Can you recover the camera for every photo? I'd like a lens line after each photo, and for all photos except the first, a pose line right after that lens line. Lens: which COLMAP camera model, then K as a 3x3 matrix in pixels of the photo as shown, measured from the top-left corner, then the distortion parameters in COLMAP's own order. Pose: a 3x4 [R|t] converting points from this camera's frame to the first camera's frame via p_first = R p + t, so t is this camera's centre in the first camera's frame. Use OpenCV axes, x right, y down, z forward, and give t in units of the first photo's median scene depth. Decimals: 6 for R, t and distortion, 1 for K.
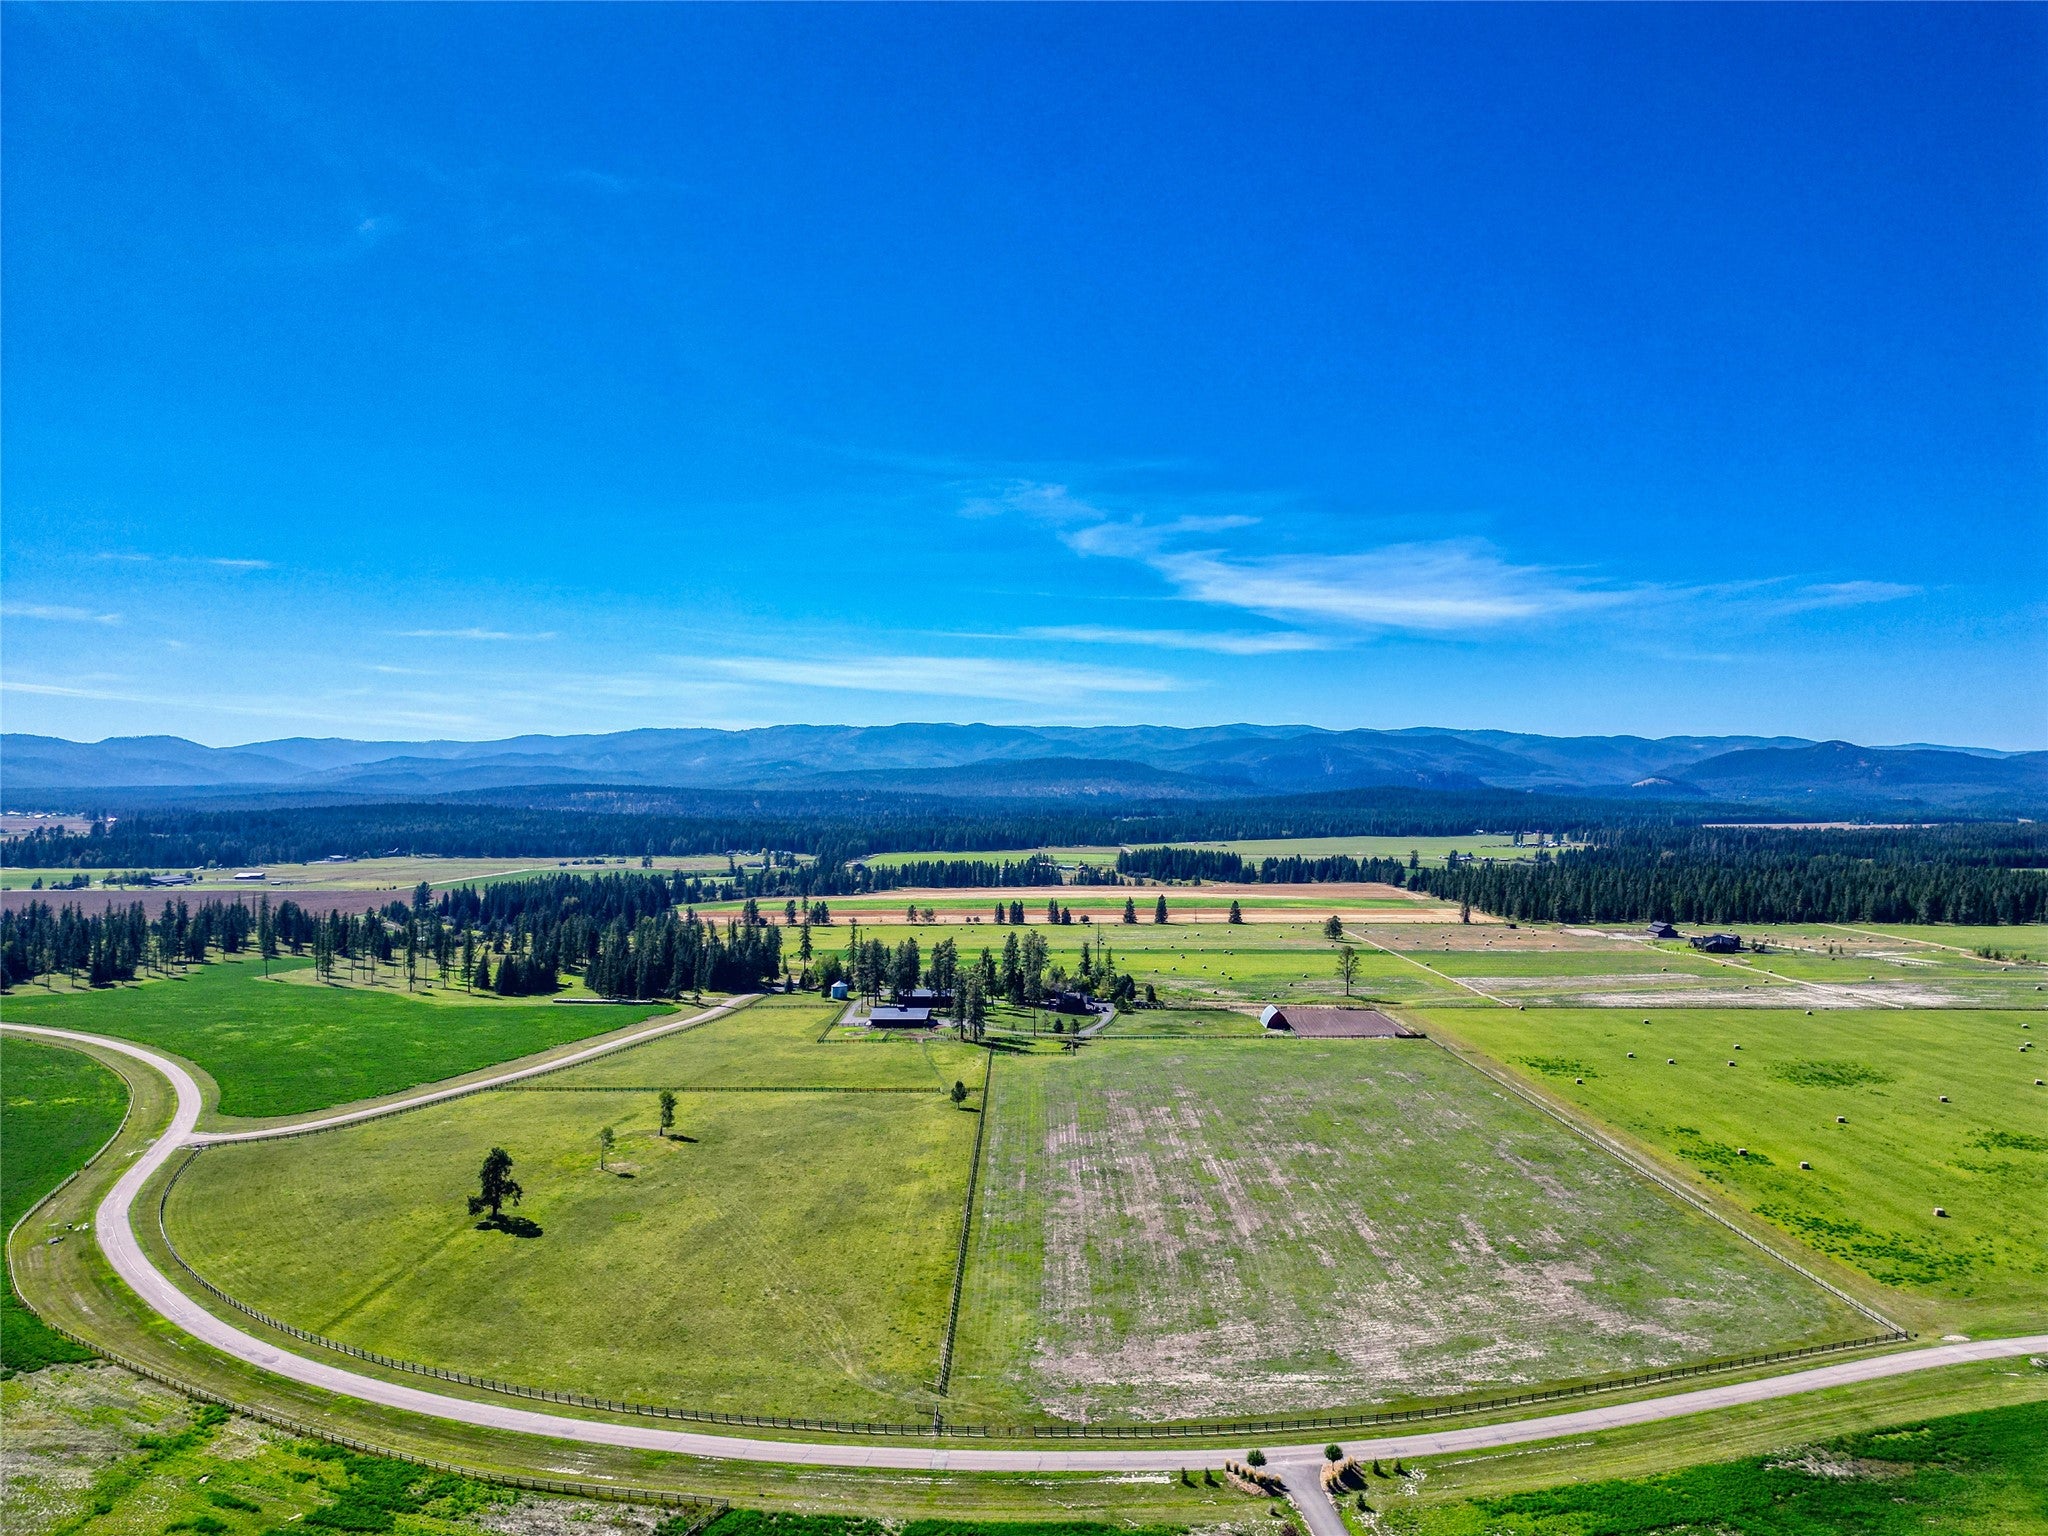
lens RADIAL K [[1391.6, 0, 1024.0], [0, 1391.6, 768.0], [0, 0, 1]] dist [0.080816, -0.074447]
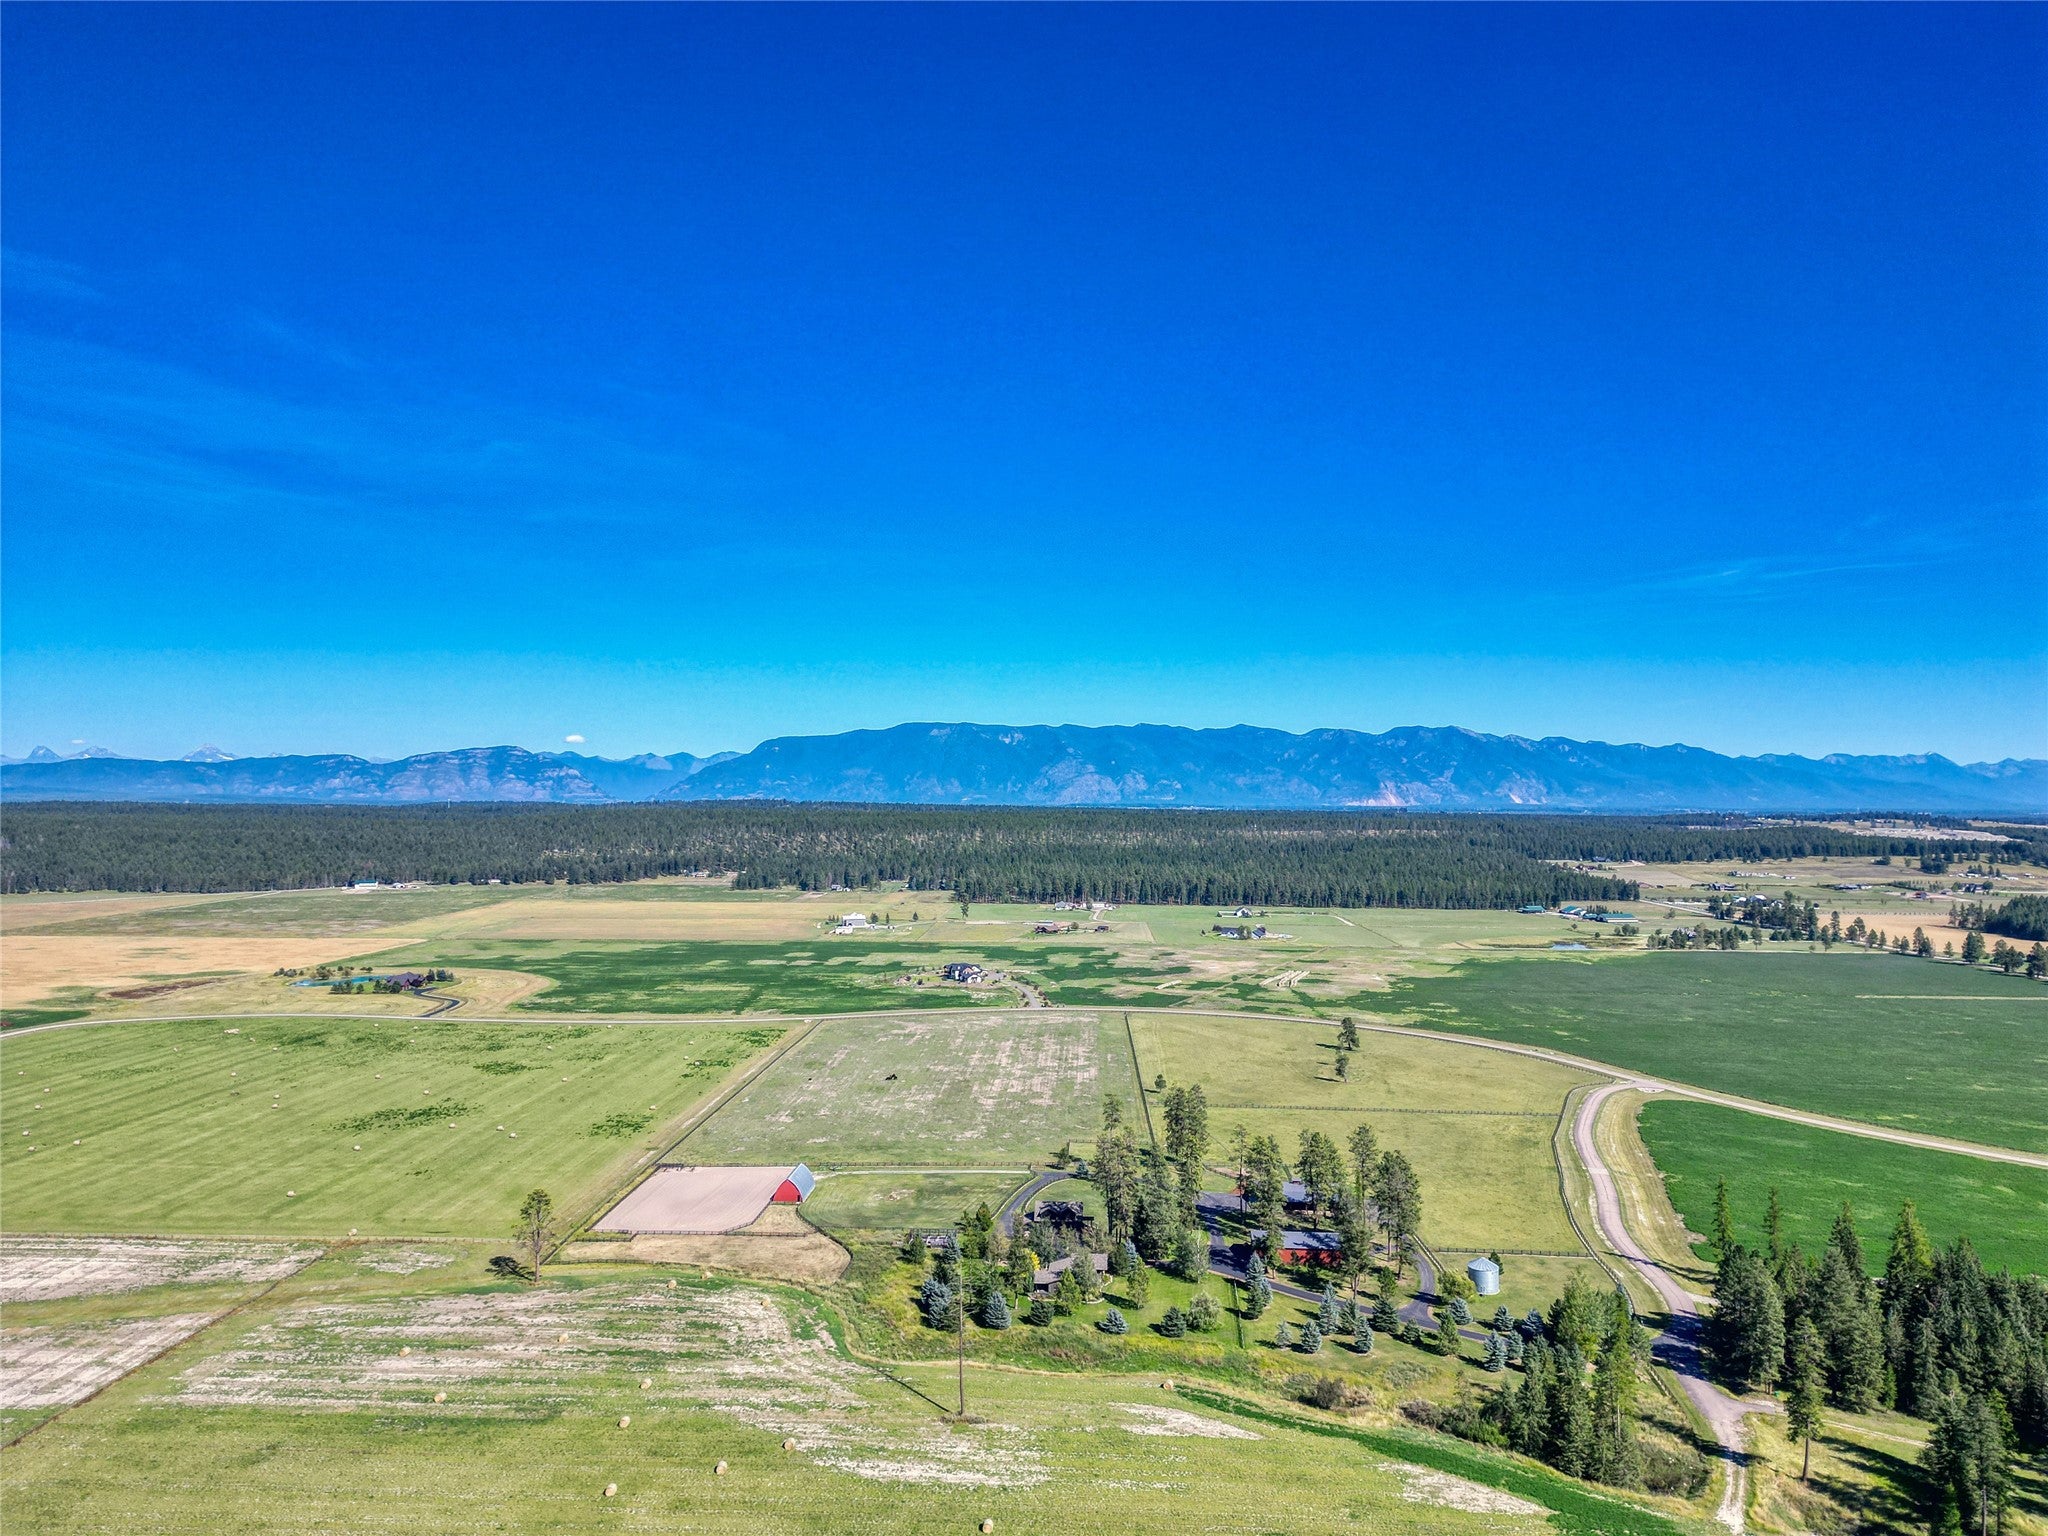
lens RADIAL K [[1391.6, 0, 1024.0], [0, 1391.6, 768.0], [0, 0, 1]] dist [0.080816, -0.074447]
pose [[-0.999381, 0.000280, 0.035166, 0.044856], [-0.001134, 0.999192, -0.040166, -0.023495], [-0.035149, -0.040181, -0.998574, 2.733394]]
